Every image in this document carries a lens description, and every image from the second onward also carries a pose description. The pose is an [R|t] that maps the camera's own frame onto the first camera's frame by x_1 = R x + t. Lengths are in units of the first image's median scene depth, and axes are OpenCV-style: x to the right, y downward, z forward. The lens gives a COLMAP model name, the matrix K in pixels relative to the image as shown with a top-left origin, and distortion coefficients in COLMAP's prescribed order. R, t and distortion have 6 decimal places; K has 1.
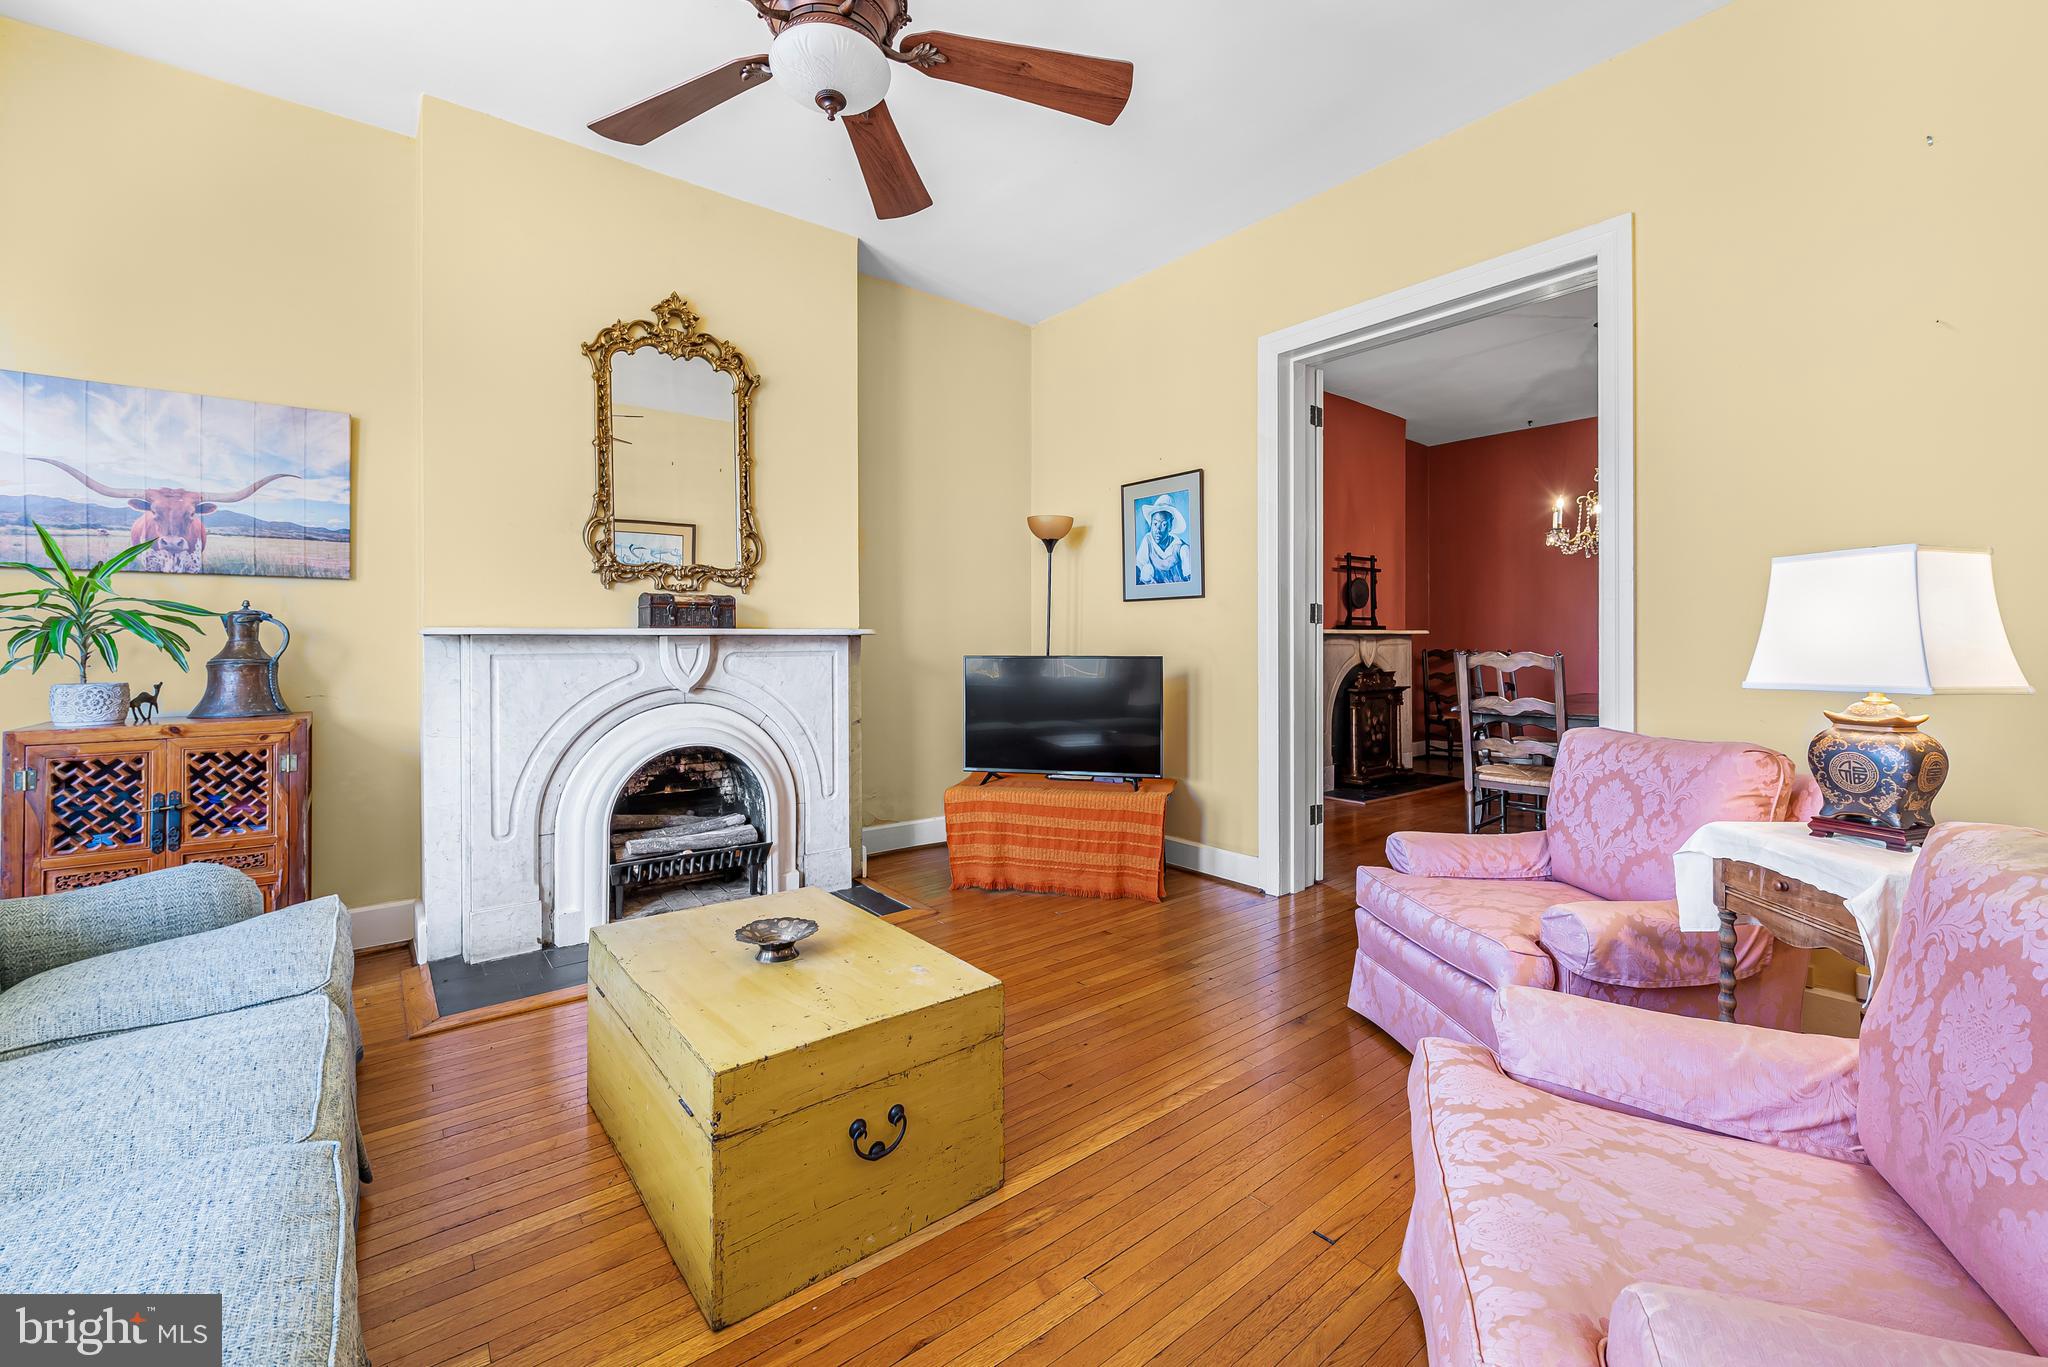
lens RADIAL K [[841.3, 0, 1034.8], [0, 841.3, 616.9], [0, 0, 1]] dist [-0.009916, -0.000064]
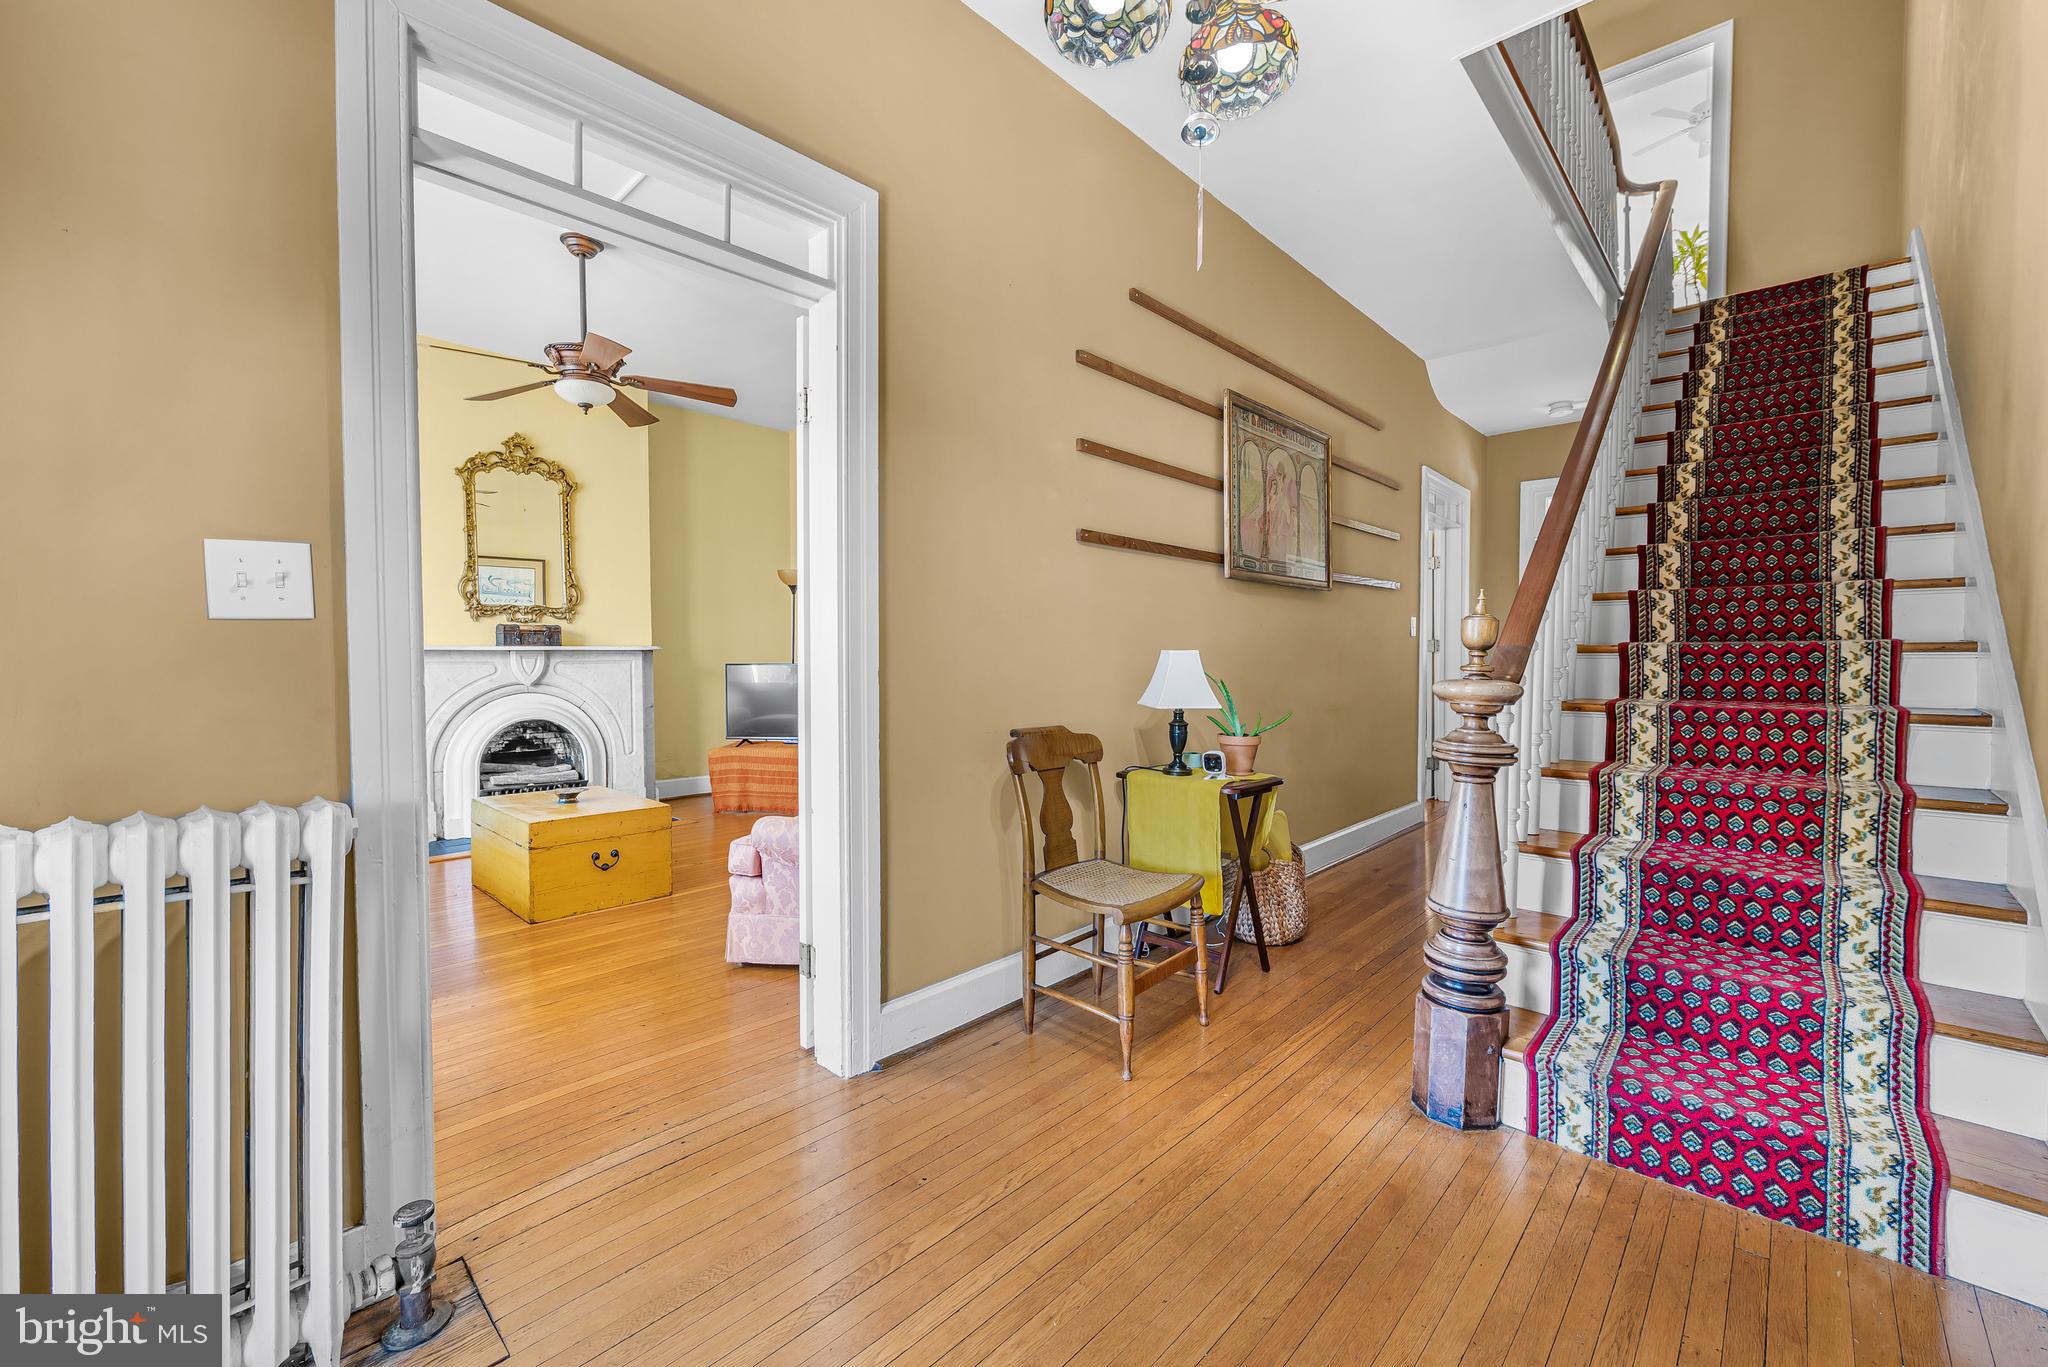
lens RADIAL K [[821.0, 0, 1022.8], [0, 821.0, 655.0], [0, 0, 1]] dist [-0.010029, 0.000066]
pose [[0.991740, -0.001678, 0.128256, 0.307115], [-0.002123, 0.999563, 0.029496, -0.016628], [-0.128249, -0.029525, 0.991302, -0.640103]]
